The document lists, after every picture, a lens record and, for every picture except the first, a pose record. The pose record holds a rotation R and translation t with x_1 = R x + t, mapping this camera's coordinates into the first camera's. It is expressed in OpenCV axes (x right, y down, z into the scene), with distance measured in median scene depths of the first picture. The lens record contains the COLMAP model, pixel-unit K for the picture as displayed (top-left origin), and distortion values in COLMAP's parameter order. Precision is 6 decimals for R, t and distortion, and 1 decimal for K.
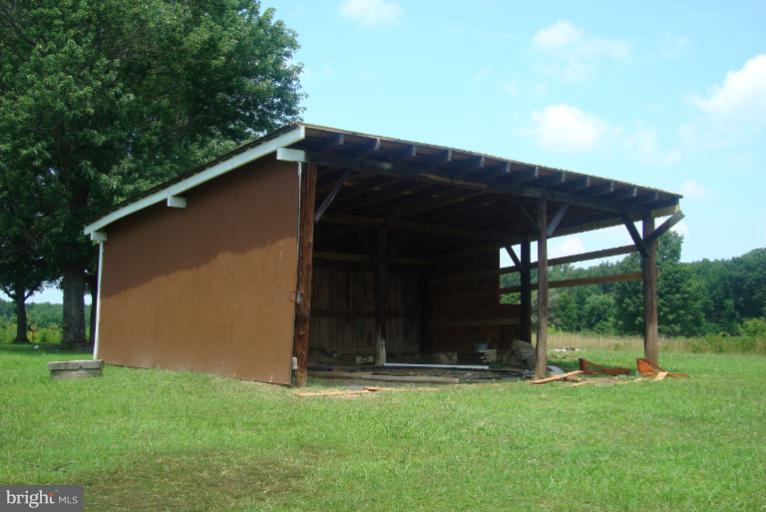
lens RADIAL K [[897.2, 0, 383.0], [0, 897.2, 256.0], [0, 0, 1]] dist [-0.097005, 0.006841]
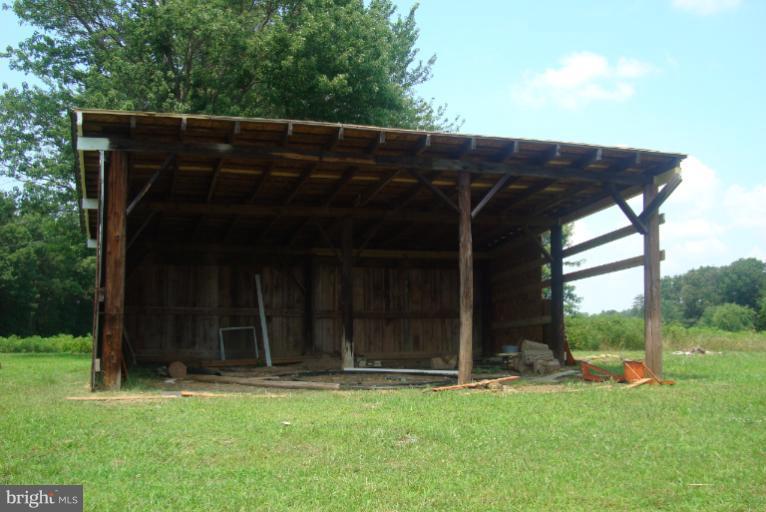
lens RADIAL K [[897.2, 0, 383.0], [0, 897.2, 256.0], [0, 0, 1]] dist [-0.097005, 0.006841]
pose [[0.933442, -0.044852, -0.355913, 0.403791], [0.041691, 0.998993, -0.016552, 0.026133], [0.356297, 0.000612, 0.934373, 0.185062]]
